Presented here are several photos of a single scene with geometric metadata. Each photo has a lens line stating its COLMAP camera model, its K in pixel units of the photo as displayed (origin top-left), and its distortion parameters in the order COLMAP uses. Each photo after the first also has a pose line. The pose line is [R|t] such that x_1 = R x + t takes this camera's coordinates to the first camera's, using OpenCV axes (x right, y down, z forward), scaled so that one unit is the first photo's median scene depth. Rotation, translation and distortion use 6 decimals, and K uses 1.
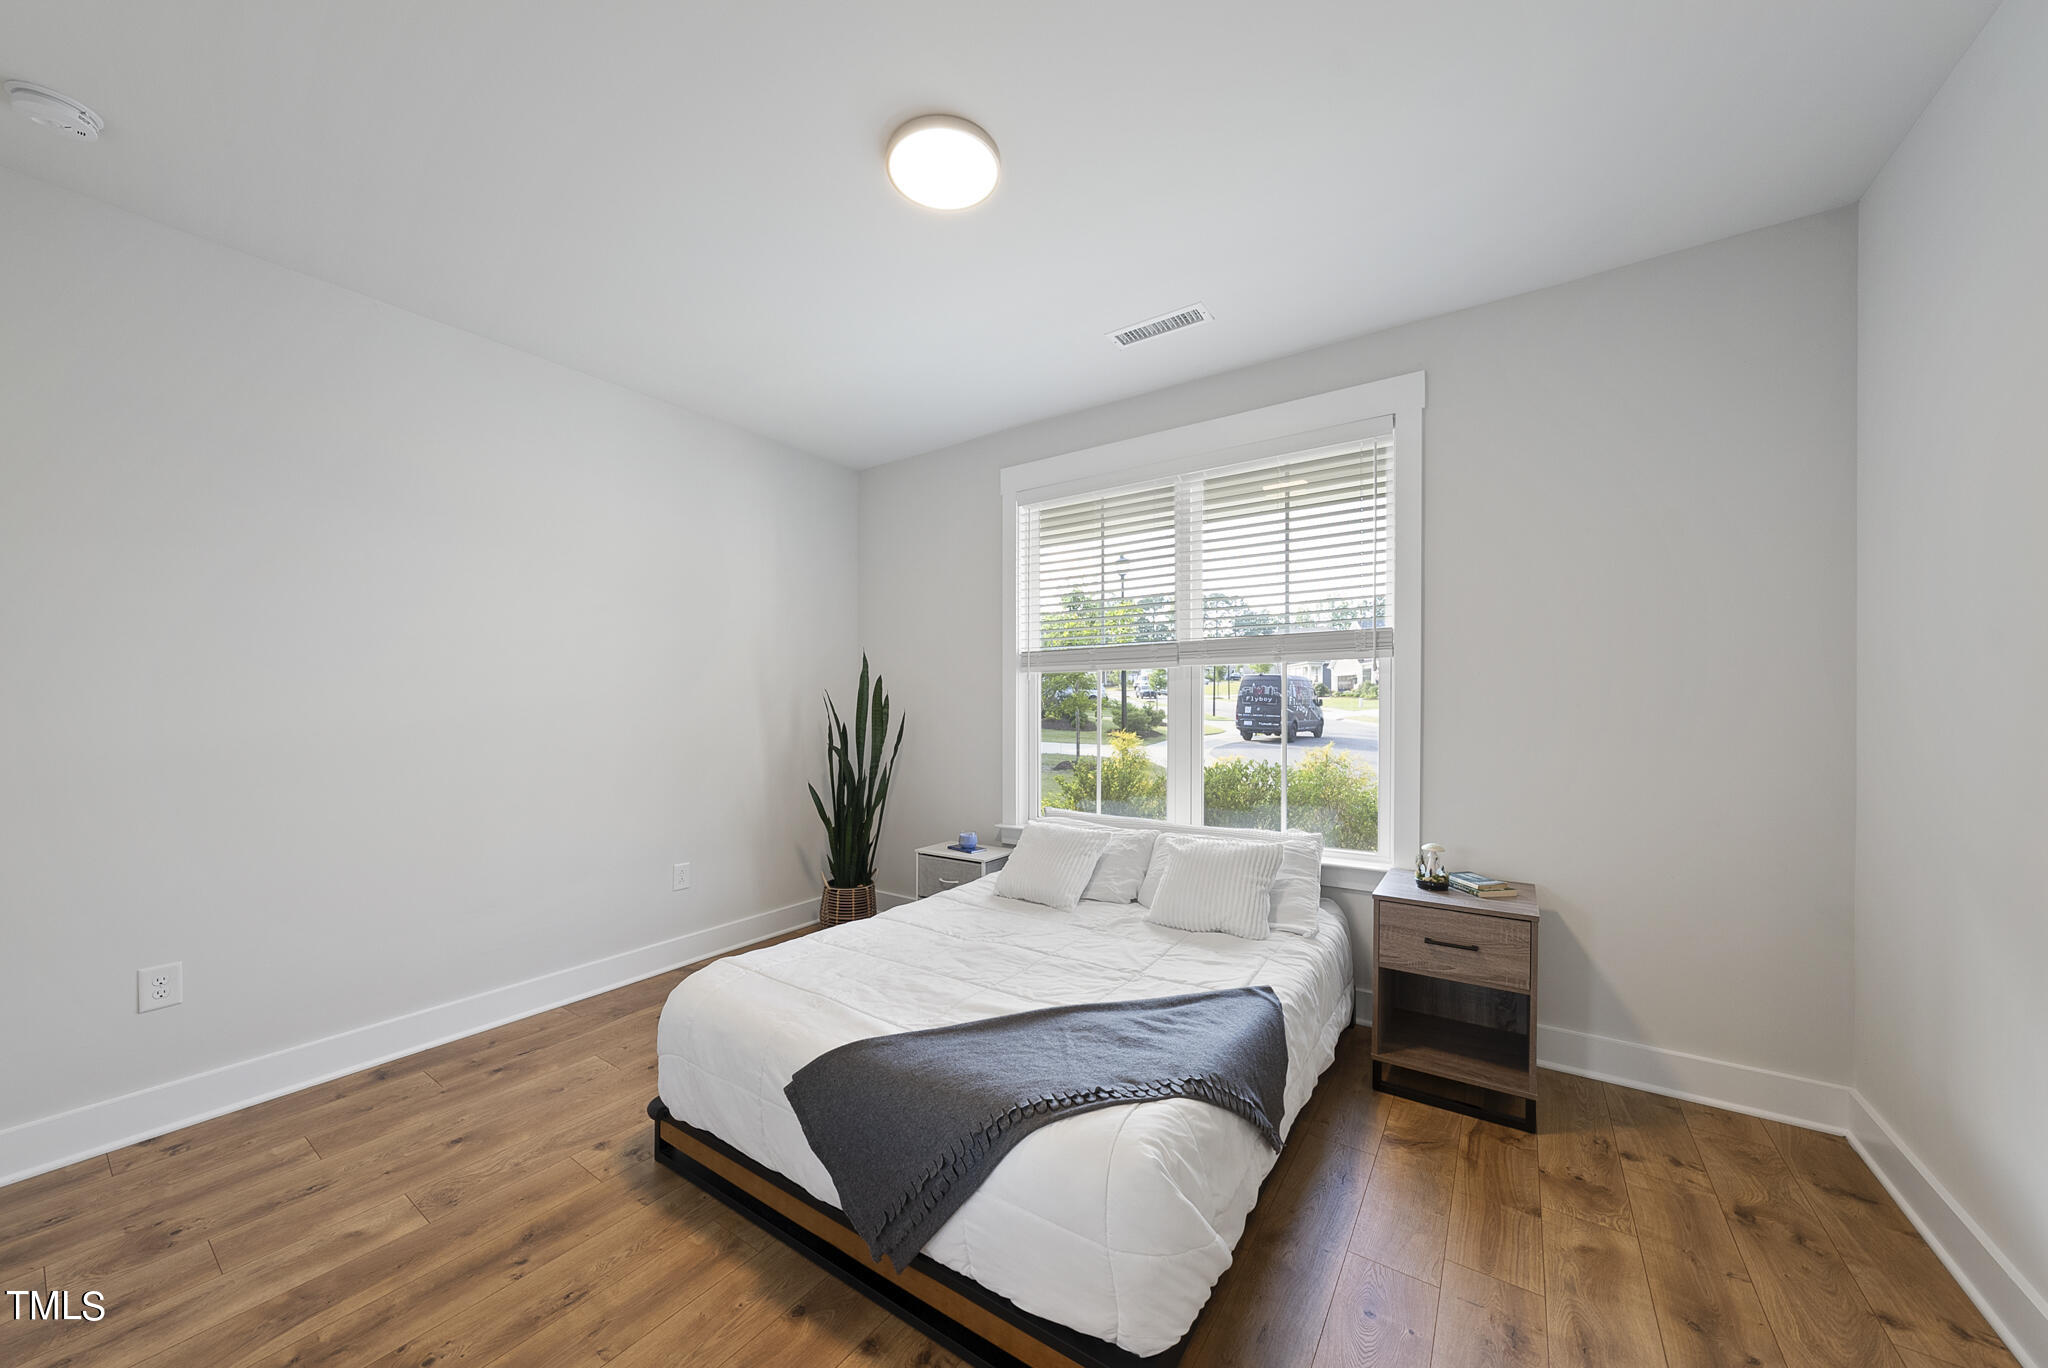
lens RADIAL K [[705.1, 0, 1023.7], [0, 705.1, 694.1], [0, 0, 1]] dist [-0.004330, 0.001320]
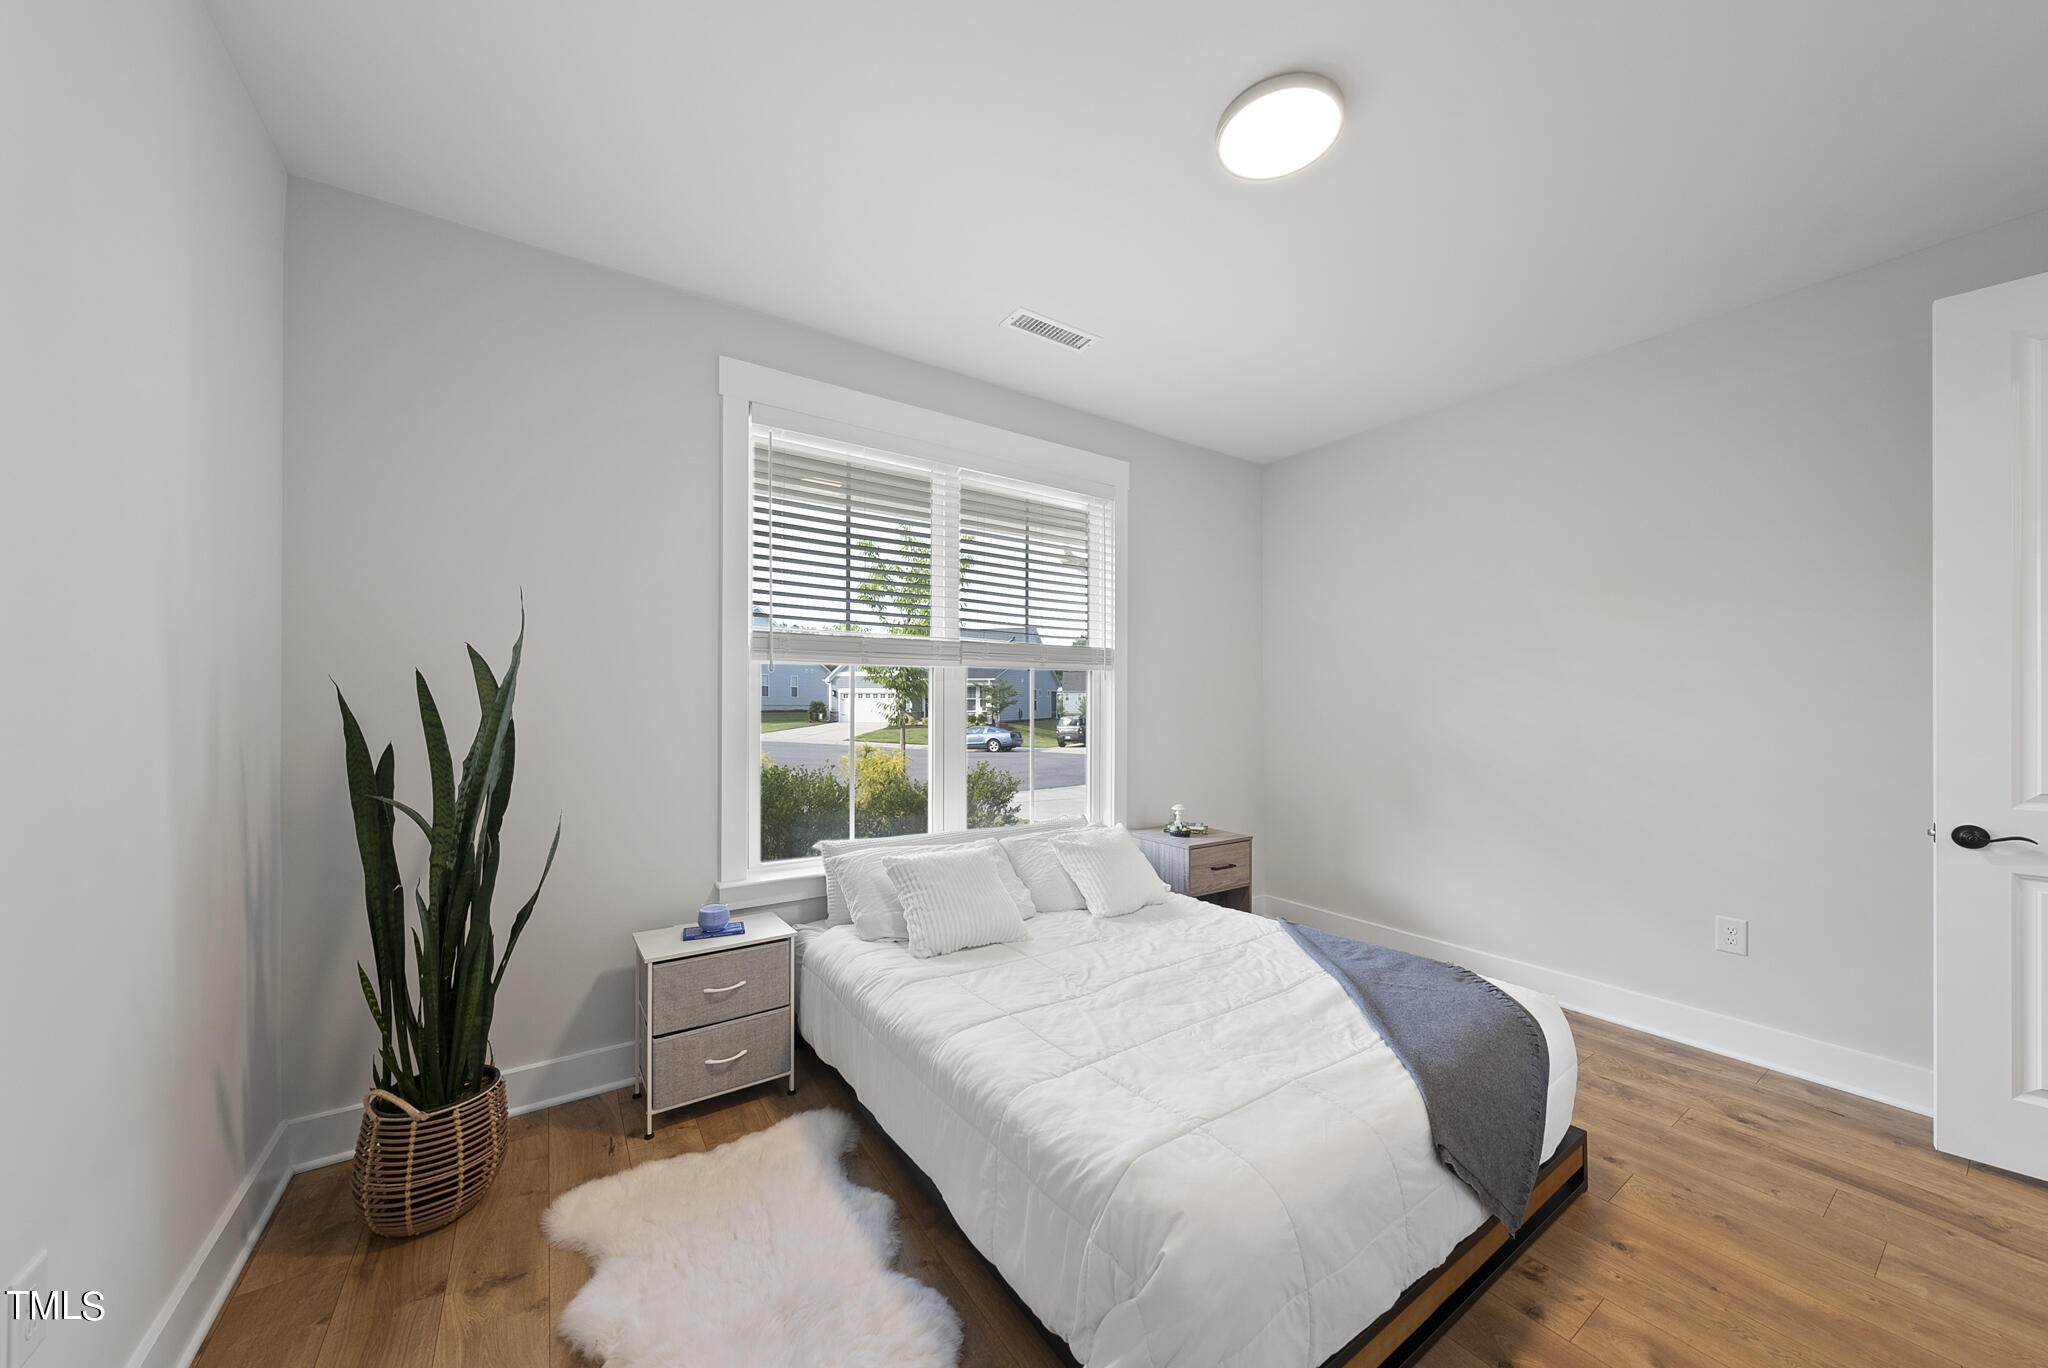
lens RADIAL K [[705.1, 0, 1023.7], [0, 705.1, 694.1], [0, 0, 1]] dist [-0.004330, 0.001320]
pose [[0.374926, 0.019173, 0.926857, -0.819922], [-0.016544, 0.999765, -0.013989, 0.012751], [-0.926907, -0.010089, 0.375155, 0.719822]]
